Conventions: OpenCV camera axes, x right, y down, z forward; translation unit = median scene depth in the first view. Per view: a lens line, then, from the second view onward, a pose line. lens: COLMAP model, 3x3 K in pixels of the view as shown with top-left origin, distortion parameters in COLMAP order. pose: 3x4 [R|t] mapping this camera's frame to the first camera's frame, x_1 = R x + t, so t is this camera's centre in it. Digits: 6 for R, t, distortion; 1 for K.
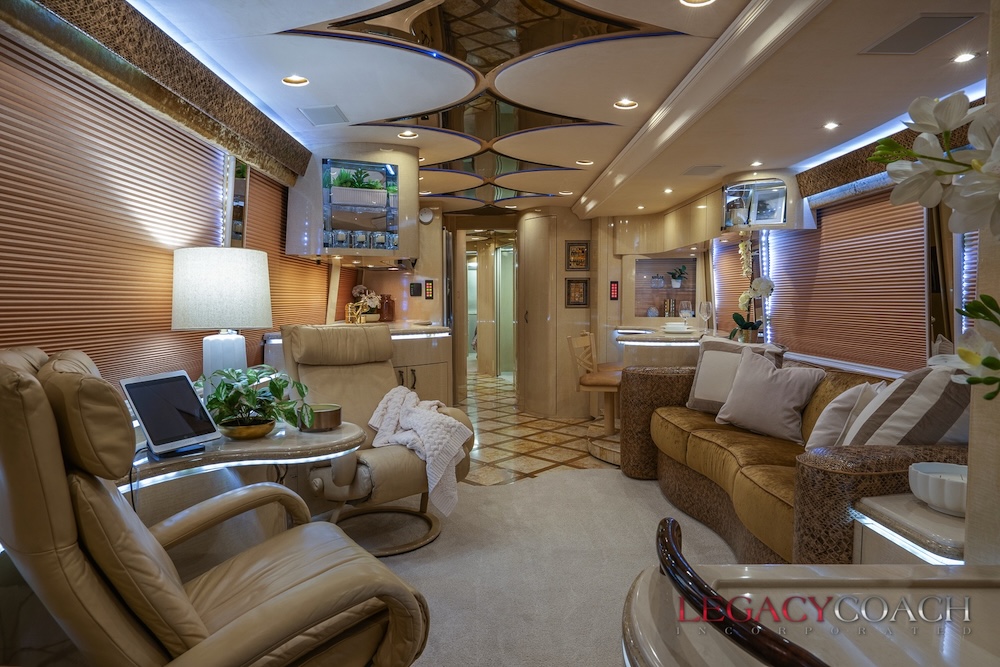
lens RADIAL K [[590.4, 0, 500.0], [0, 590.4, 333.5], [0, 0, 1]] dist [0.000592, -0.000073]
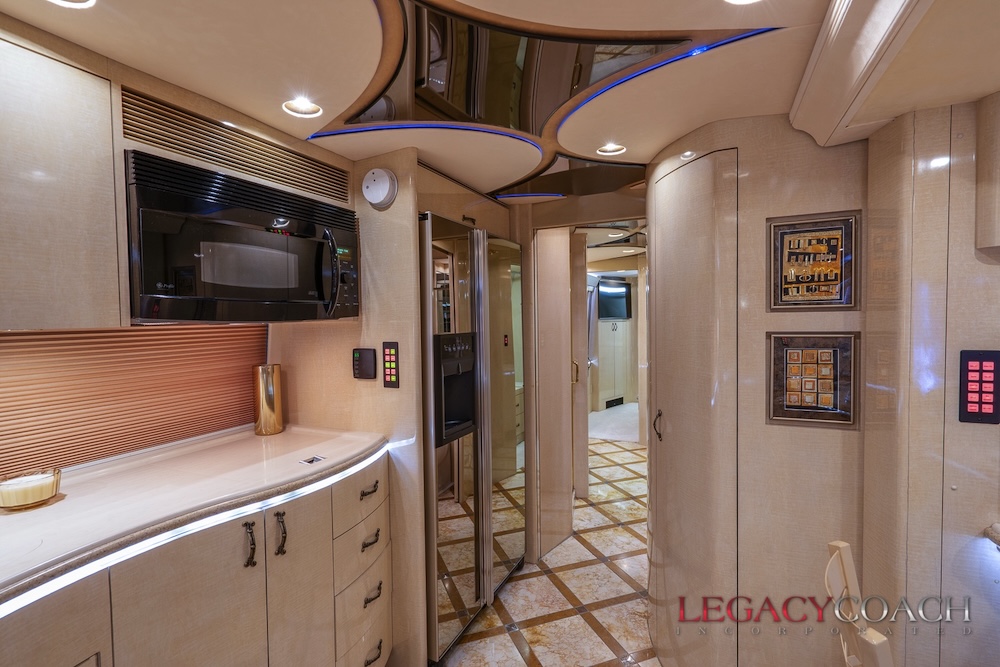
lens RADIAL K [[474.7, 0, 494.4], [0, 474.7, 333.6], [0, 0, 1]] dist [-0.000116, 0.001364]
pose [[0.894863, 0.003088, -0.446329, 0.095887], [-0.011131, 0.999819, -0.015400, -0.090757], [0.446201, 0.018749, 0.894736, 0.720848]]
